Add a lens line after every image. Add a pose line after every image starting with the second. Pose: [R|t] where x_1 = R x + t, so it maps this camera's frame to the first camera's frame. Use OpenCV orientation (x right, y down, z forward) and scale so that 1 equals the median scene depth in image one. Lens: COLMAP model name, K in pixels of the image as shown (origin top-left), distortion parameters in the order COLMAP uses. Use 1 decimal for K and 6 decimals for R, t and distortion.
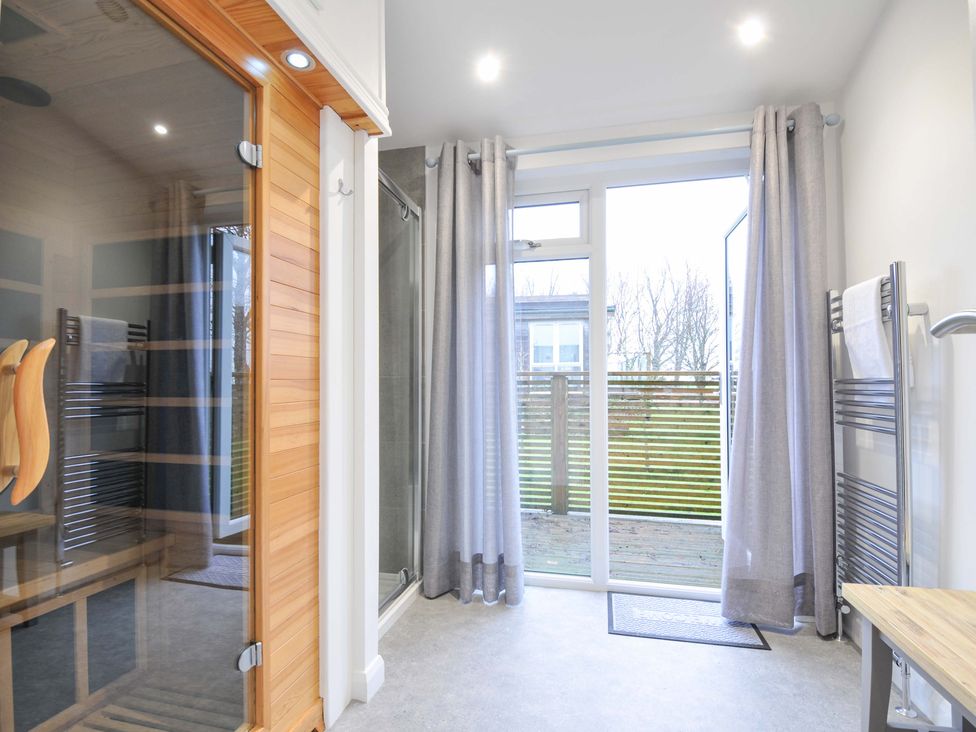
lens RADIAL K [[469.4, 0, 498.7], [0, 469.4, 376.7], [0, 0, 1]] dist [0.003064, -0.003932]
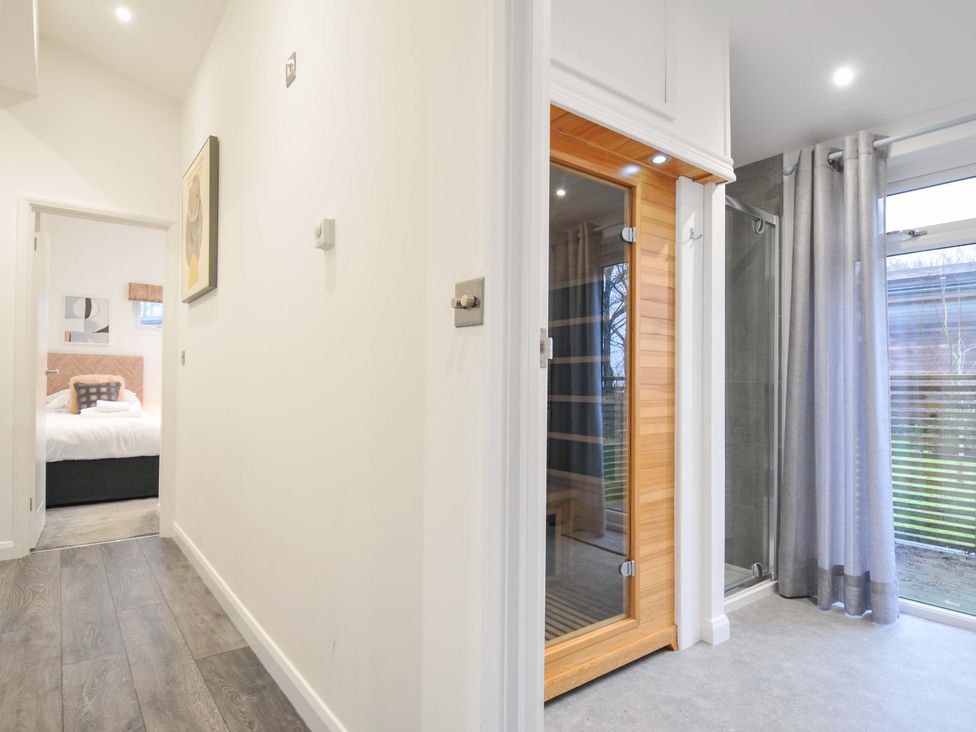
lens RADIAL K [[573.1, 0, 485.7], [0, 573.1, 375.1], [0, 0, 1]] dist [0.008905, -0.001554]
pose [[0.757649, 0.000990, -0.652662, 0.237179], [-0.002518, 0.999996, -0.001406, -0.013816], [0.652657, 0.002708, 0.757648, -0.503664]]
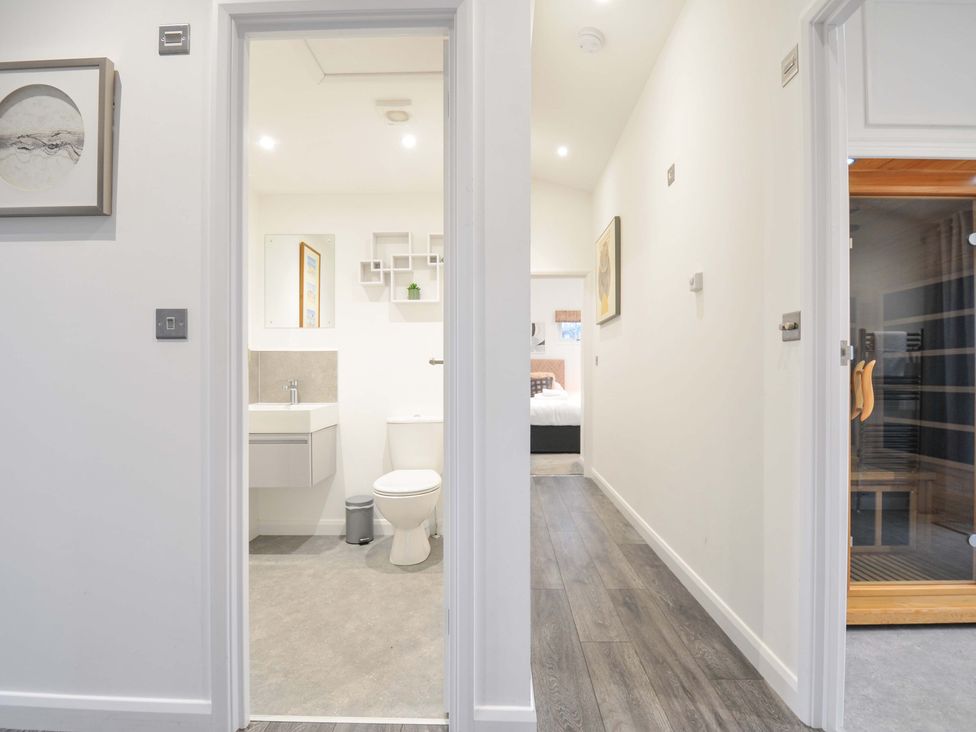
lens RADIAL K [[516.3, 0, 480.8], [0, 516.3, 374.2], [0, 0, 1]] dist [0.001693, -0.003854]
pose [[0.202175, 0.000824, -0.979349, 0.693389], [0.010844, 0.999936, 0.003080, -0.017975], [0.979289, -0.011243, 0.202153, -0.835096]]
